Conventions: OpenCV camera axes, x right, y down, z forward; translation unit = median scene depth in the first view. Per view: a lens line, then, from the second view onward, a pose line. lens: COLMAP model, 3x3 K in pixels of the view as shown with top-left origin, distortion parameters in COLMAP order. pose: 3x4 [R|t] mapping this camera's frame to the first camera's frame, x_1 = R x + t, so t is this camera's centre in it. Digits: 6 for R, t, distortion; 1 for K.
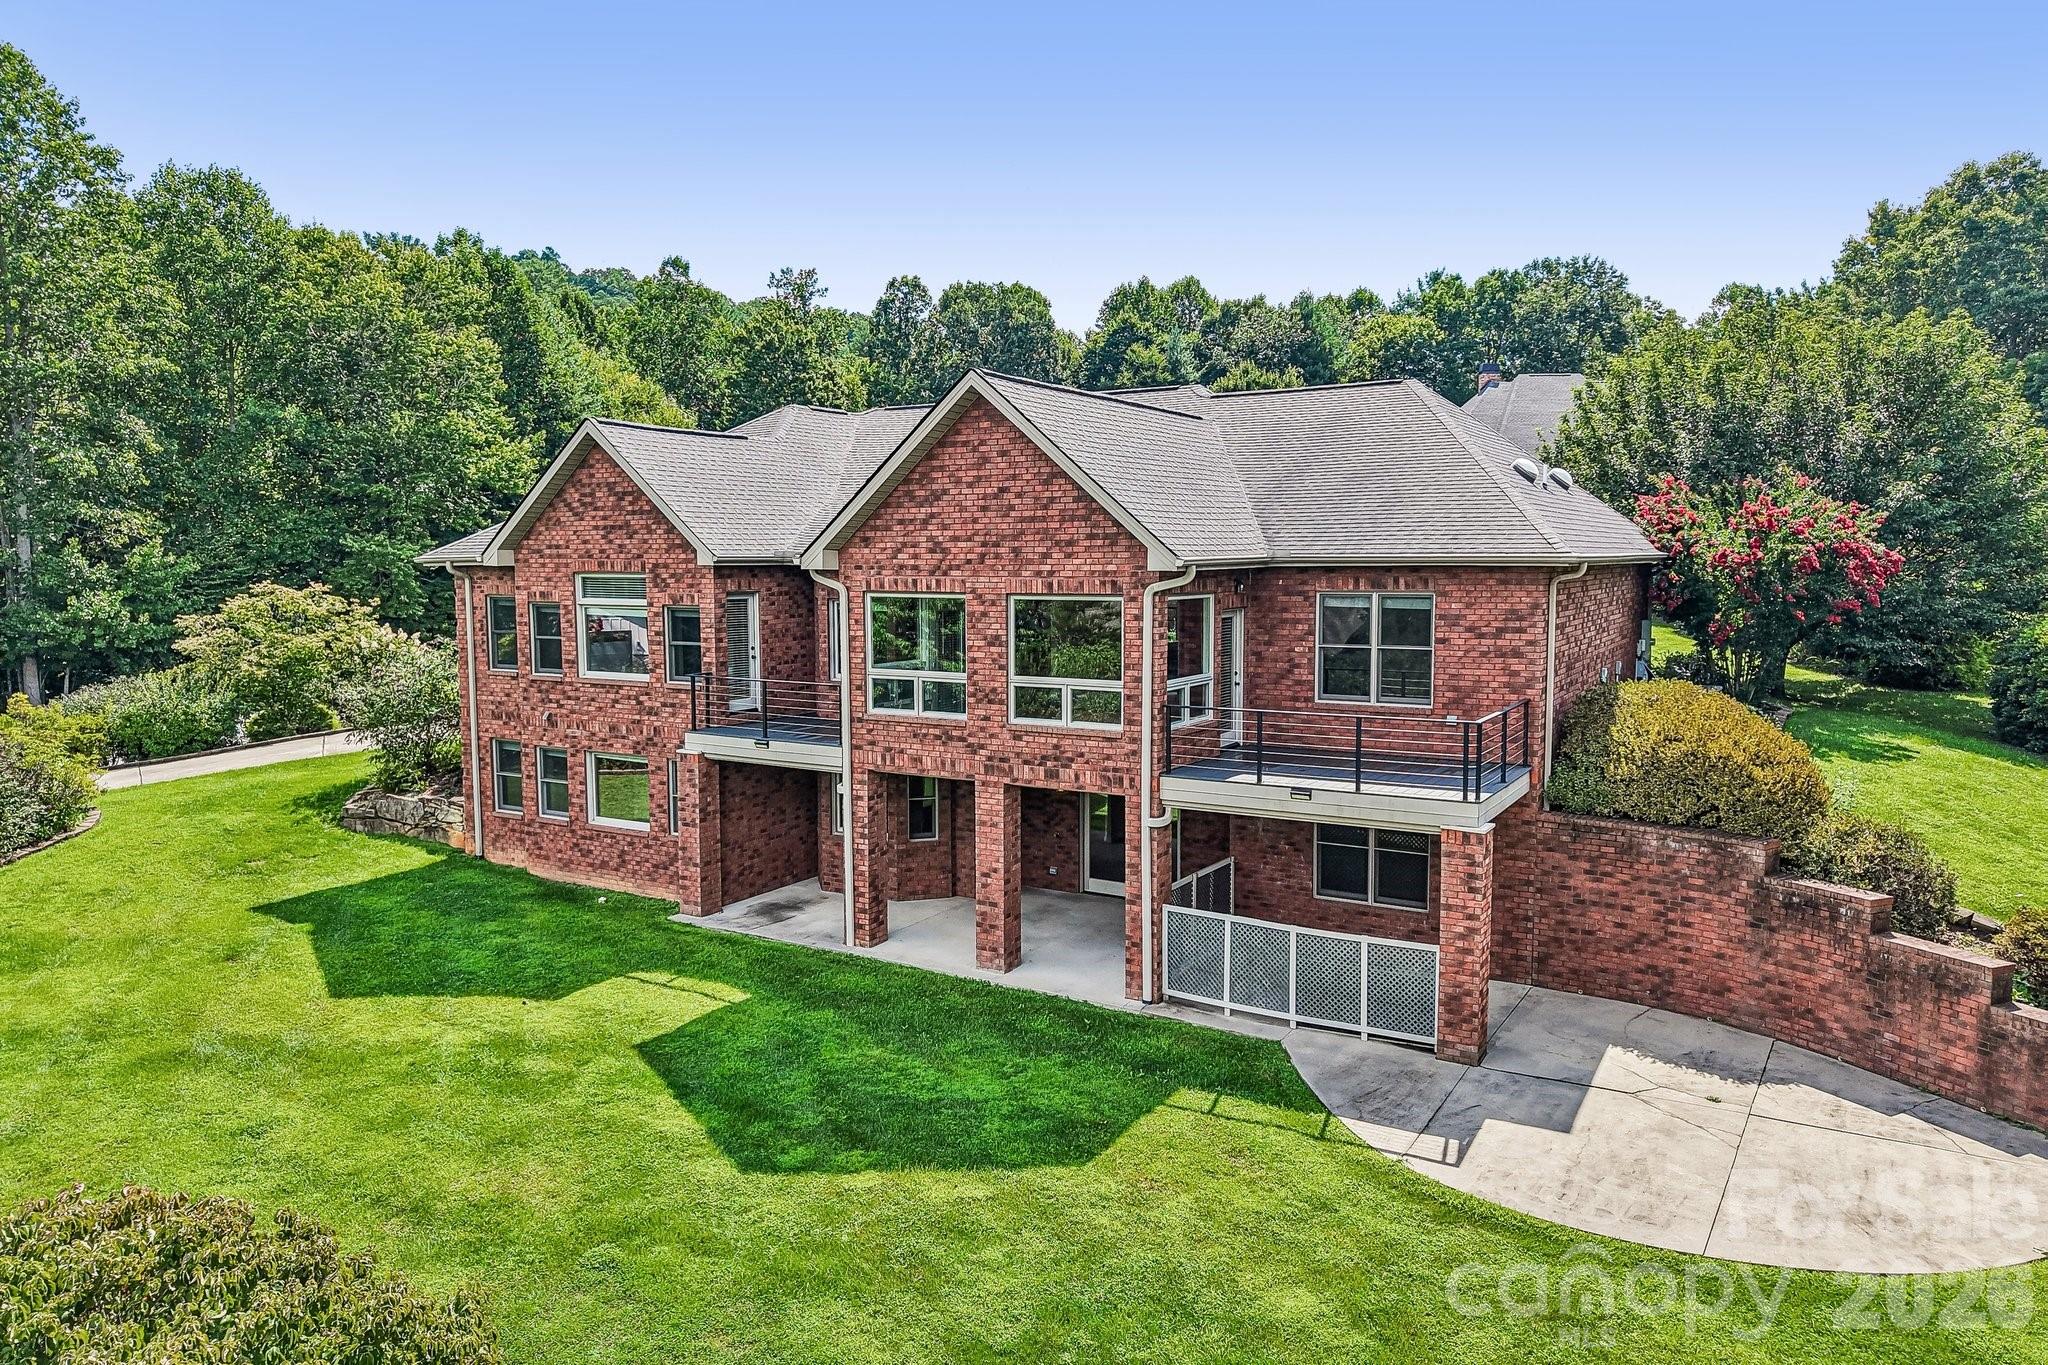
lens RADIAL K [[1370.8, 0, 1024.0], [0, 1370.8, 682.5], [0, 0, 1]] dist [0.028908, -0.024965]
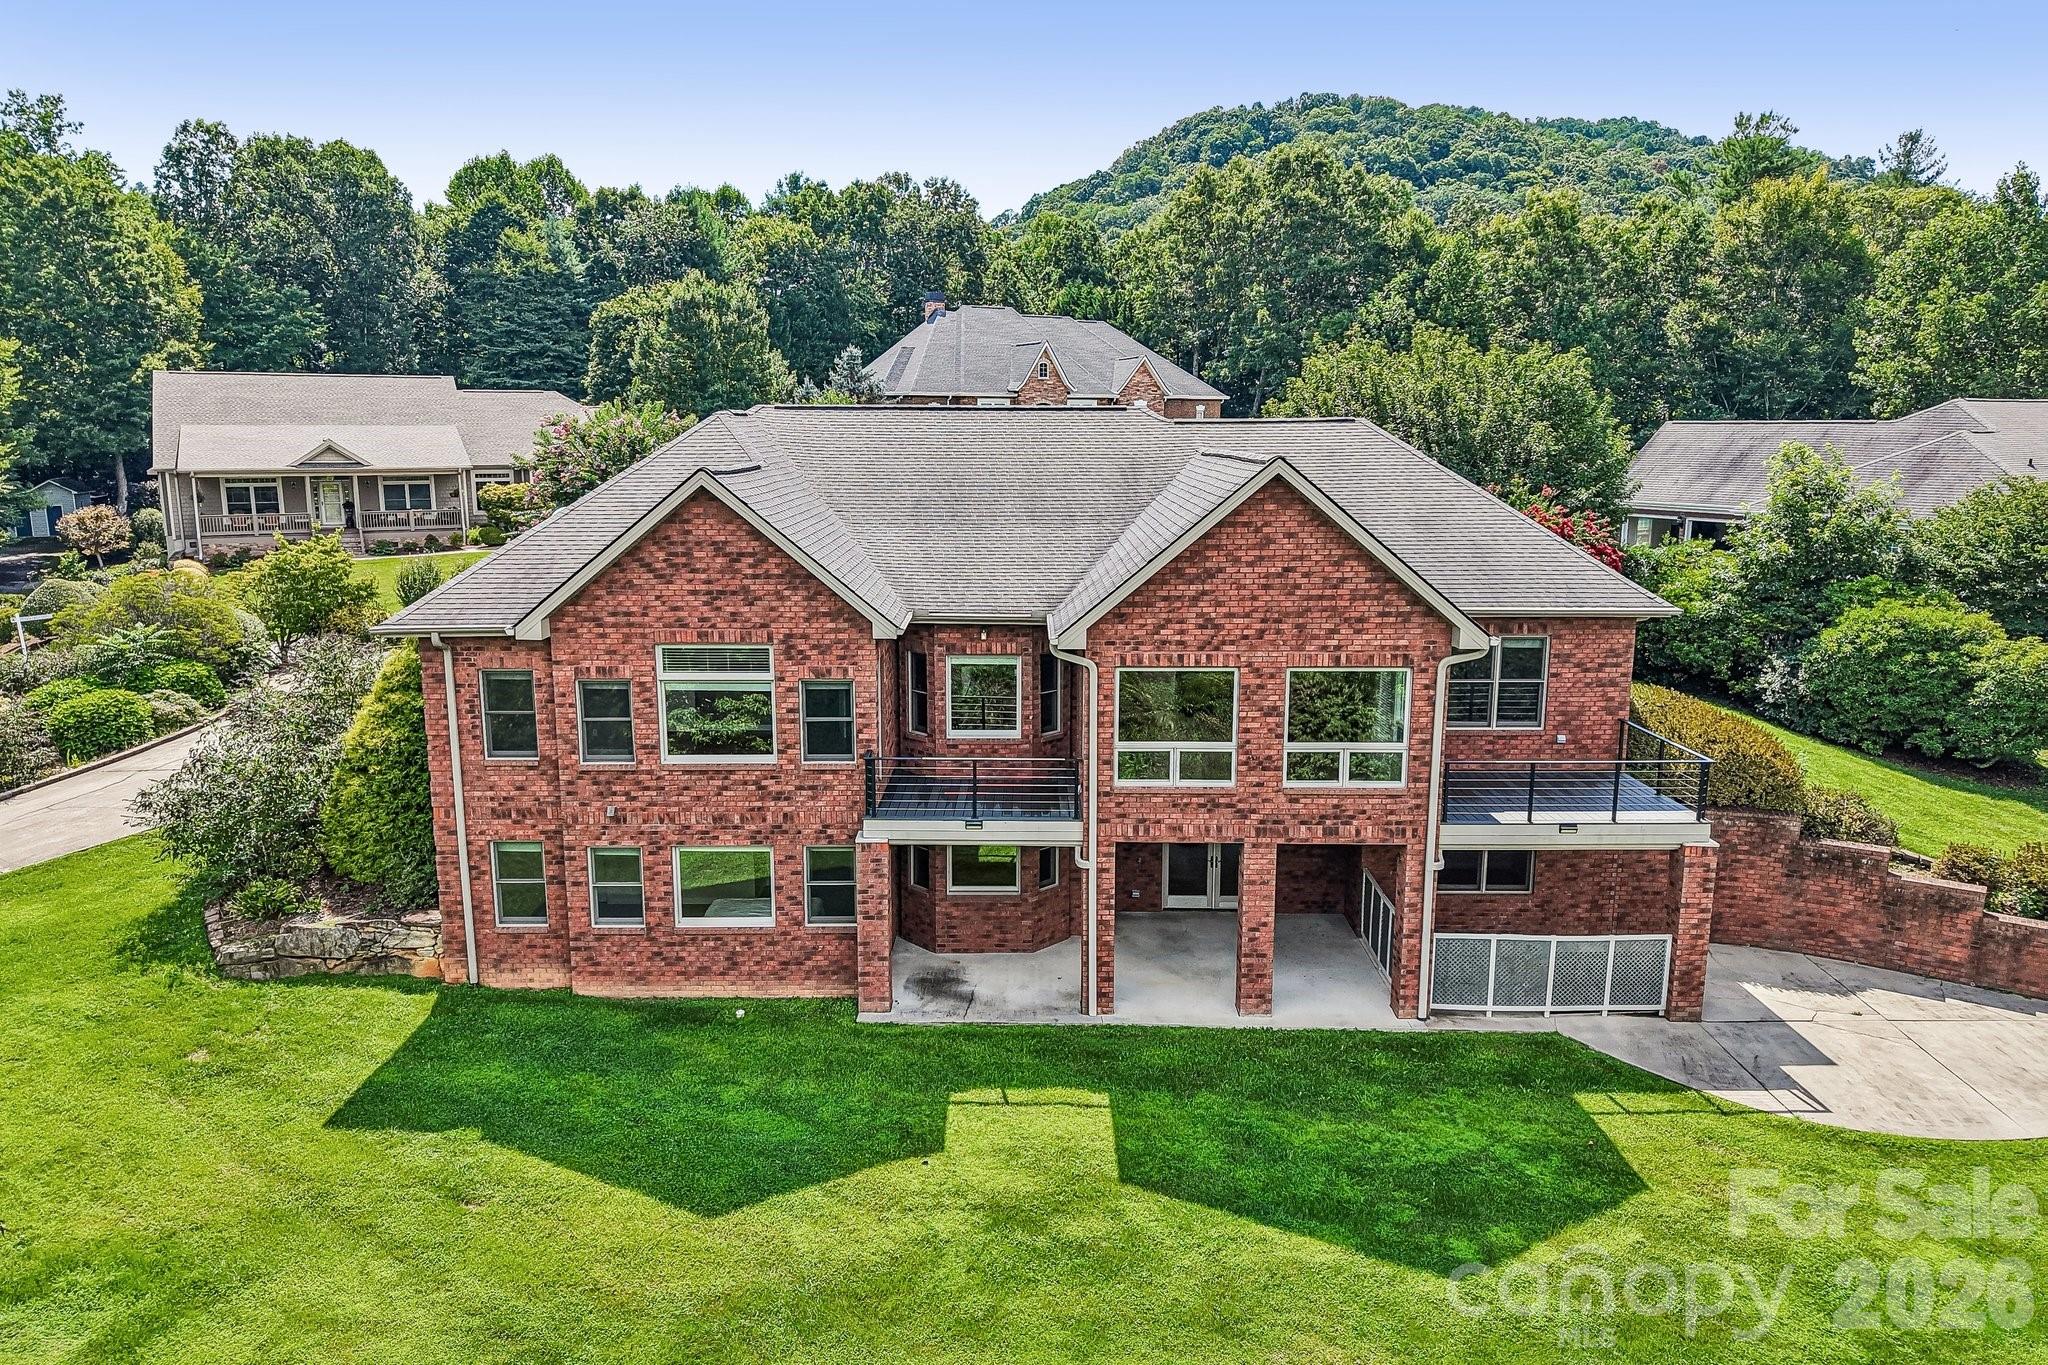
lens RADIAL K [[1370.8, 0, 1024.0], [0, 1370.8, 682.5], [0, 0, 1]] dist [0.028908, -0.024965]
pose [[0.858850, -0.089840, 0.504287, -0.698799], [0.044621, 0.993878, 0.101068, -0.164159], [-0.510280, -0.064301, 0.857601, 0.192003]]
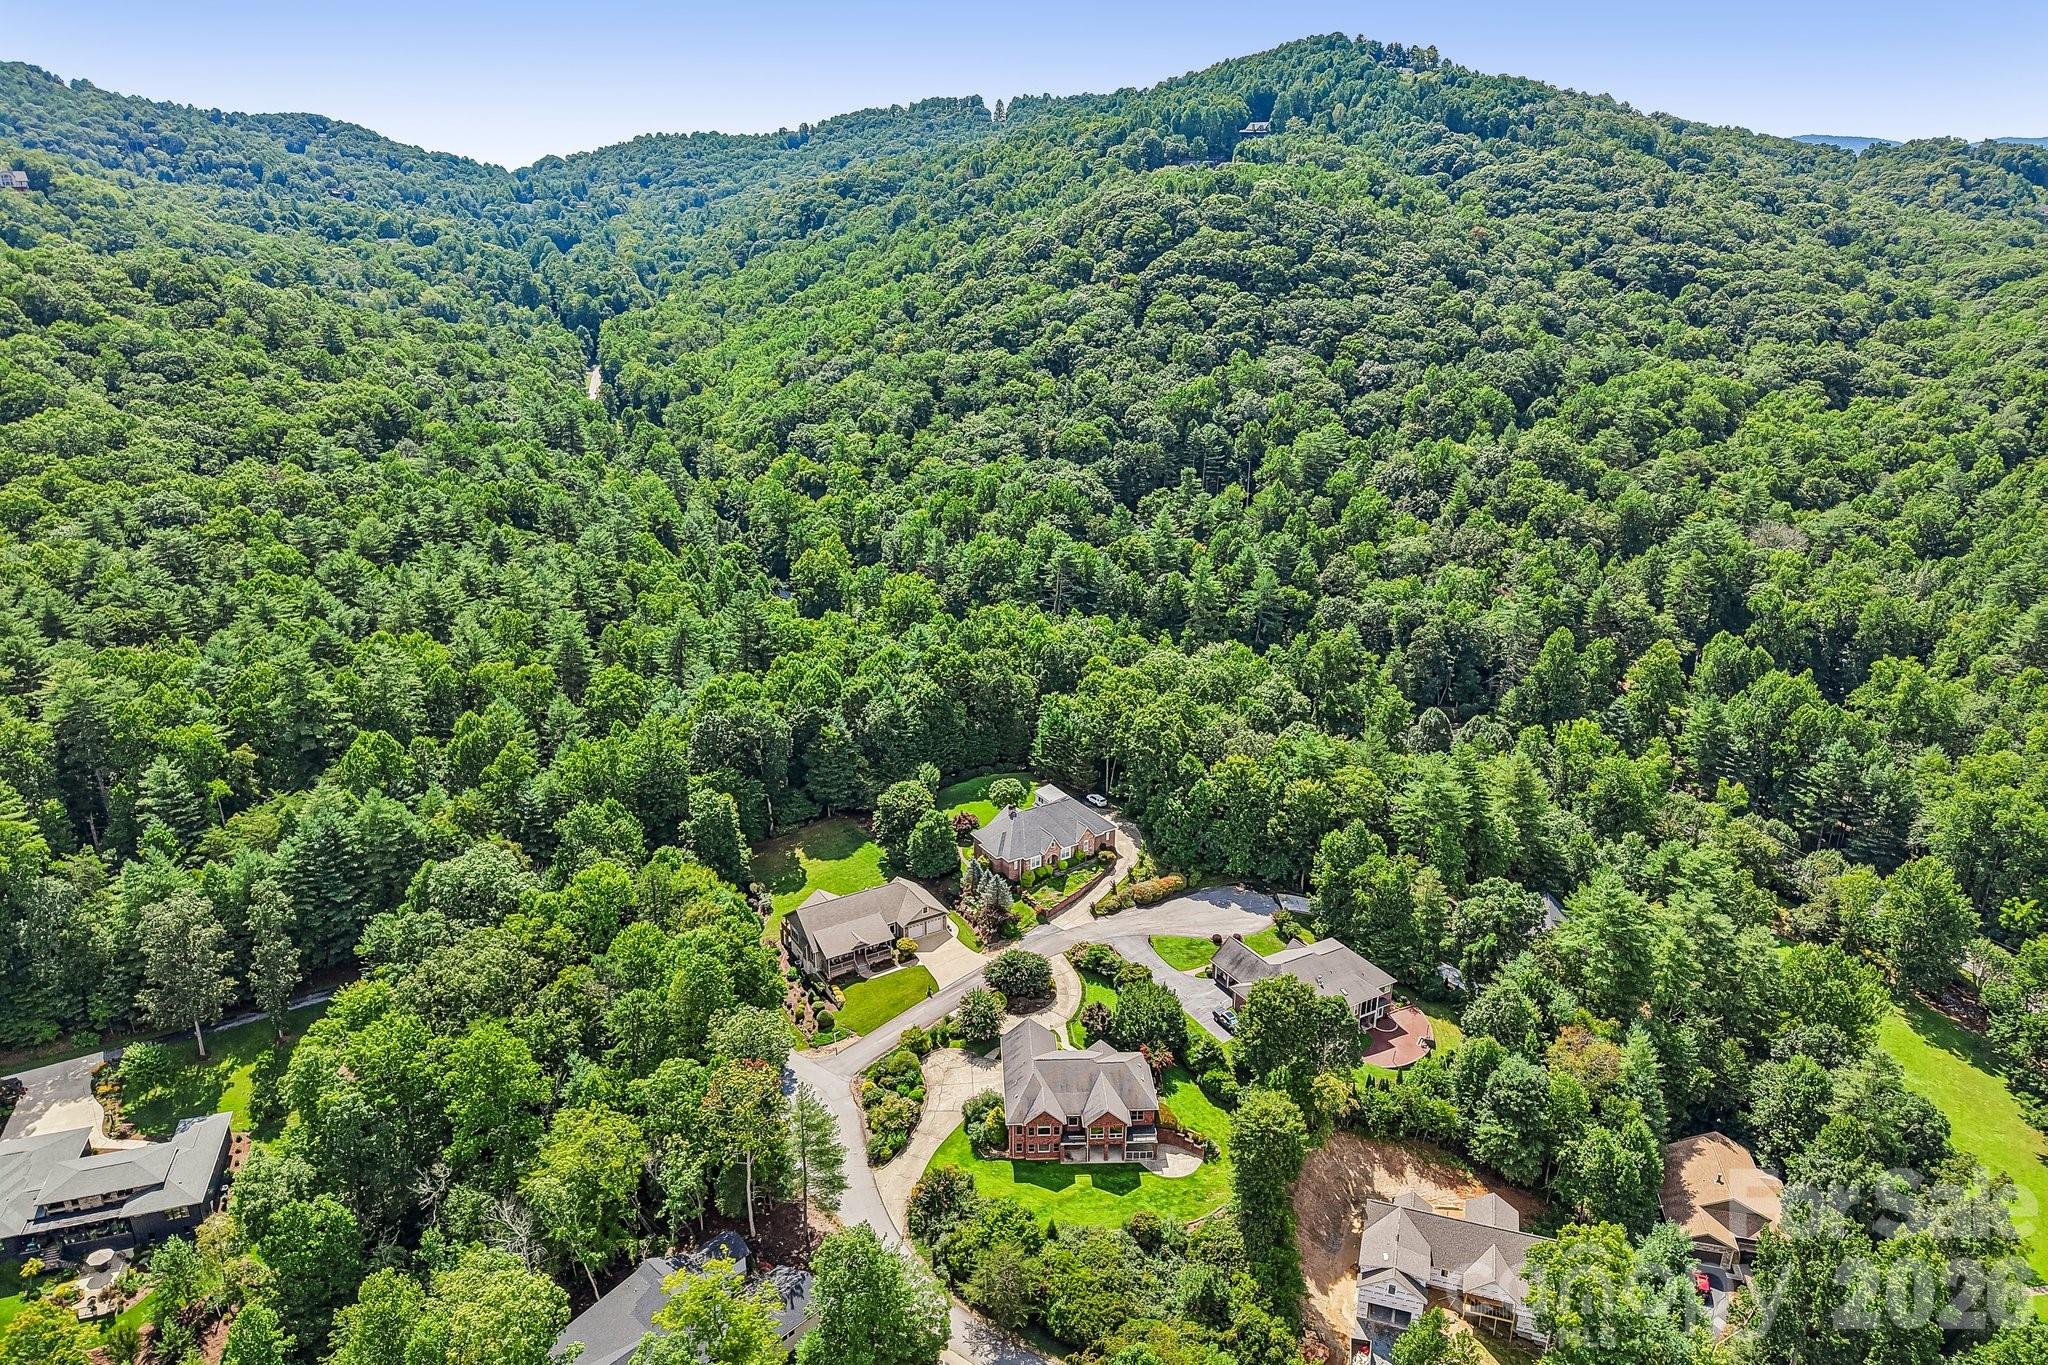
lens RADIAL K [[1370.8, 0, 1024.0], [0, 1370.8, 682.5], [0, 0, 1]] dist [0.028908, -0.024965]
pose [[0.831532, -0.190039, 0.521958, -4.755297], [0.050492, 0.961626, 0.269679, -5.470370], [-0.553178, -0.197892, 0.809218, -5.614956]]
